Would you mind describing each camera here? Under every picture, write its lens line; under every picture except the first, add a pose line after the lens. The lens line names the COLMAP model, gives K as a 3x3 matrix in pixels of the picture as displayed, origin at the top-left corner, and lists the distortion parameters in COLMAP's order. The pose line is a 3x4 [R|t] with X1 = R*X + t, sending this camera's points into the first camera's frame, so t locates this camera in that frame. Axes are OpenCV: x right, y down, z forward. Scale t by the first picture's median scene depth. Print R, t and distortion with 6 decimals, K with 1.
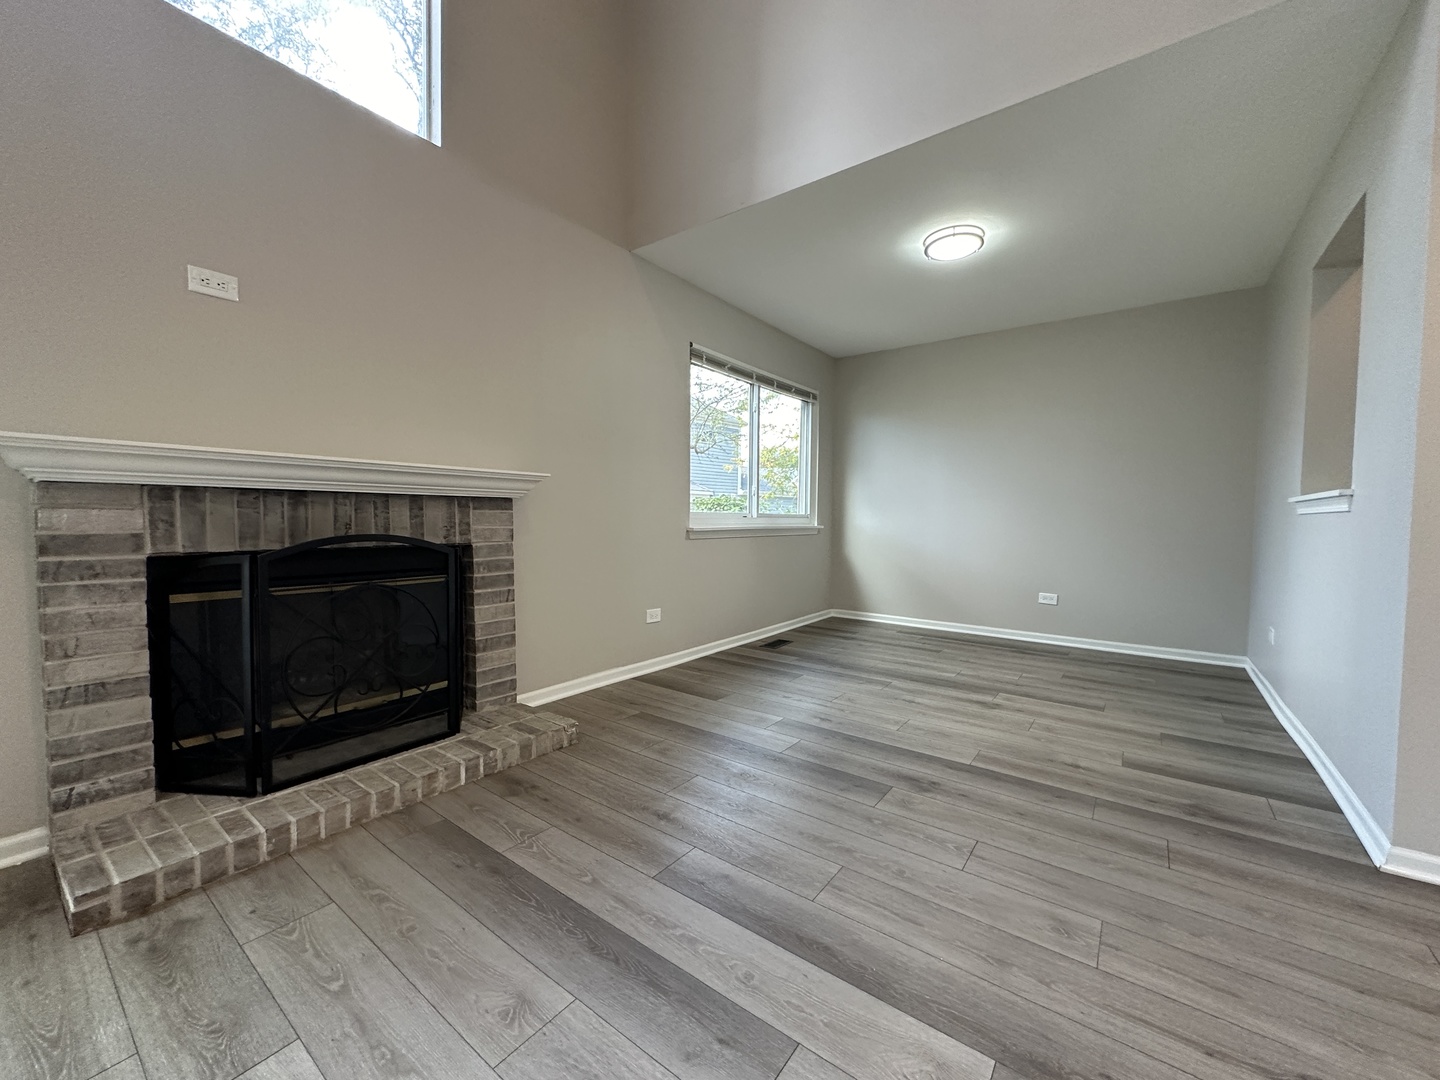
lens RADIAL K [[572.9, 0, 720.0], [0, 572.9, 540.0], [0, 0, 1]] dist [-0.004462, 0.000669]
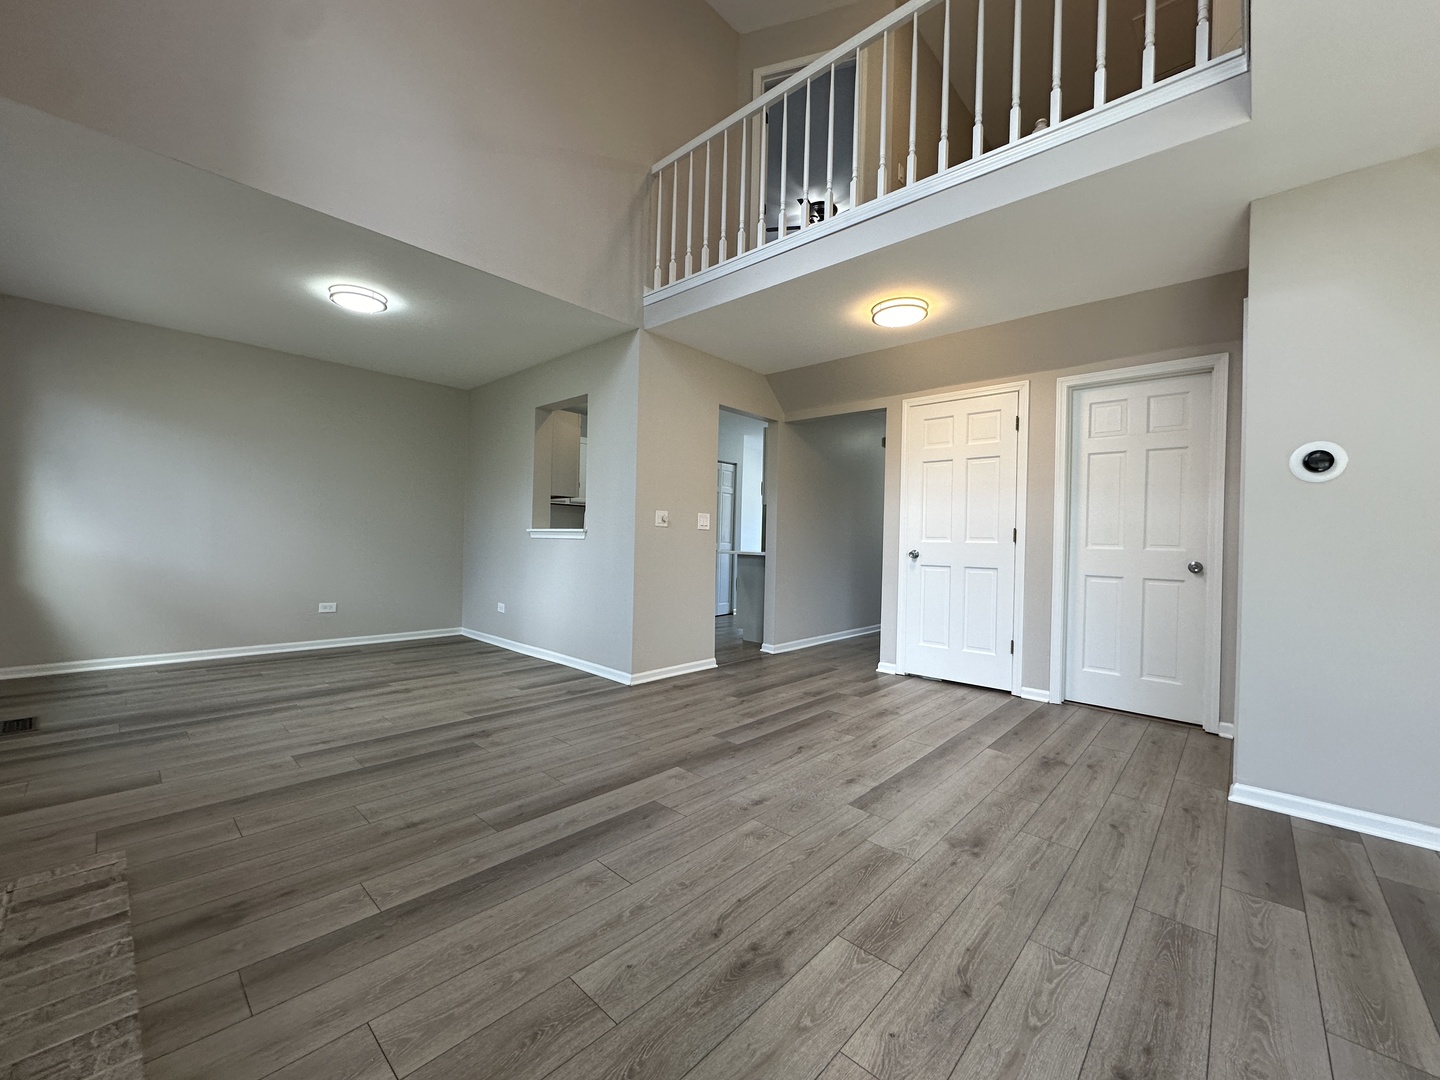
lens RADIAL K [[572.9, 0, 720.0], [0, 572.9, 540.0], [0, 0, 1]] dist [-0.004462, 0.000669]
pose [[0.105294, -0.007424, 0.994413, -0.973057], [0.016711, 0.999844, 0.005695, -0.048271], [-0.994301, 0.016018, 0.105402, 0.257359]]
